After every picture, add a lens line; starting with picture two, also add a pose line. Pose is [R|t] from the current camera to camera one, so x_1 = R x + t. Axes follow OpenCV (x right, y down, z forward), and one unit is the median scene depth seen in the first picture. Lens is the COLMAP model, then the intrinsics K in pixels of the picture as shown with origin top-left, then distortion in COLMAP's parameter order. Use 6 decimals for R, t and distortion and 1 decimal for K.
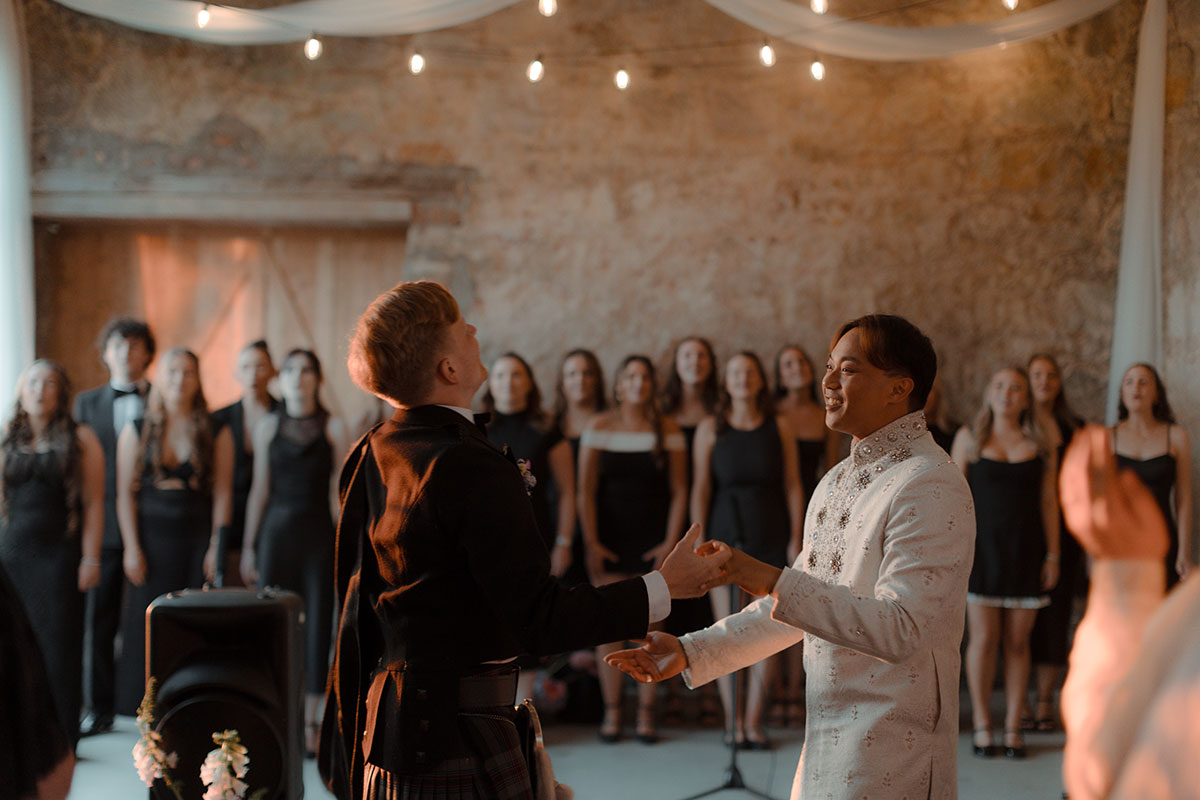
lens RADIAL K [[1780.9, 0, 605.5], [0, 1780.9, 397.6], [0, 0, 1]] dist [0.041630, 0.000000]
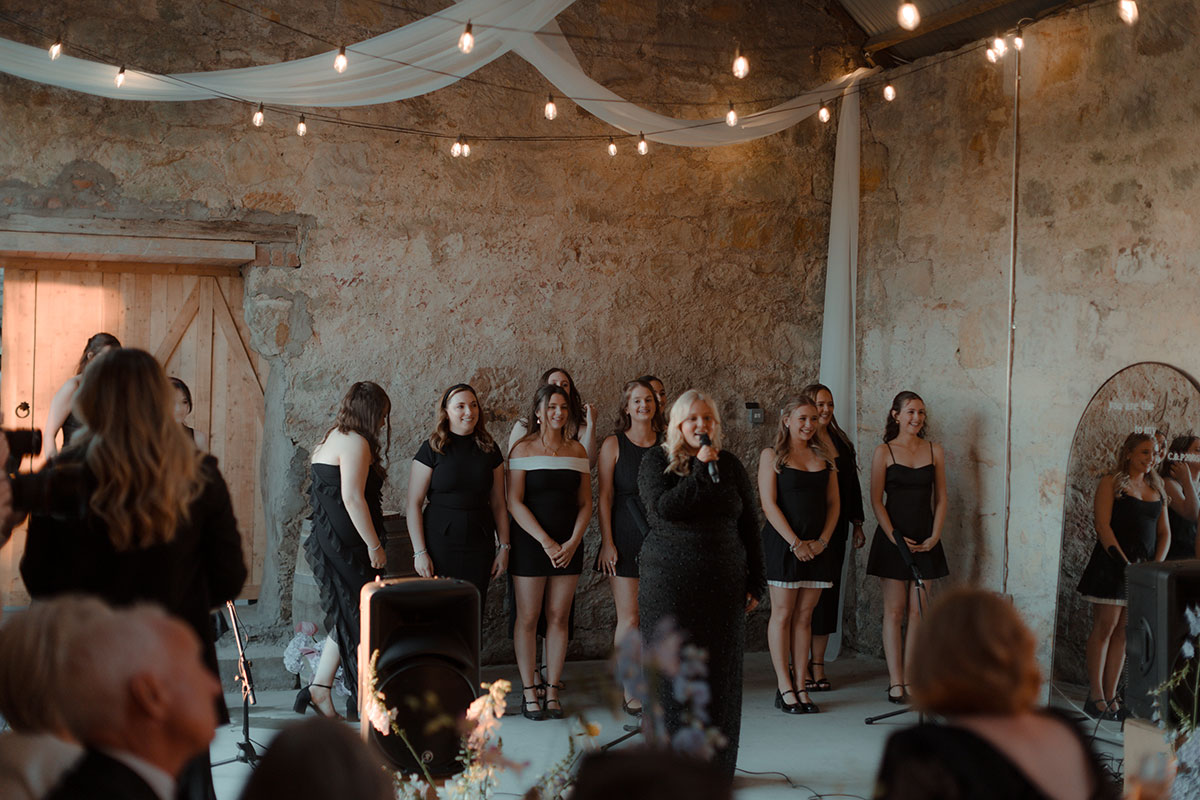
lens RADIAL K [[1780.9, 0, 605.8], [0, 1780.9, 405.2], [0, 0, 1]] dist [0.041630, 0.000000]
pose [[0.937746, -0.002516, 0.347312, -0.292003], [0.002263, 0.999997, 0.001133, -0.009628], [-0.347314, -0.000276, 0.937749, -0.130153]]
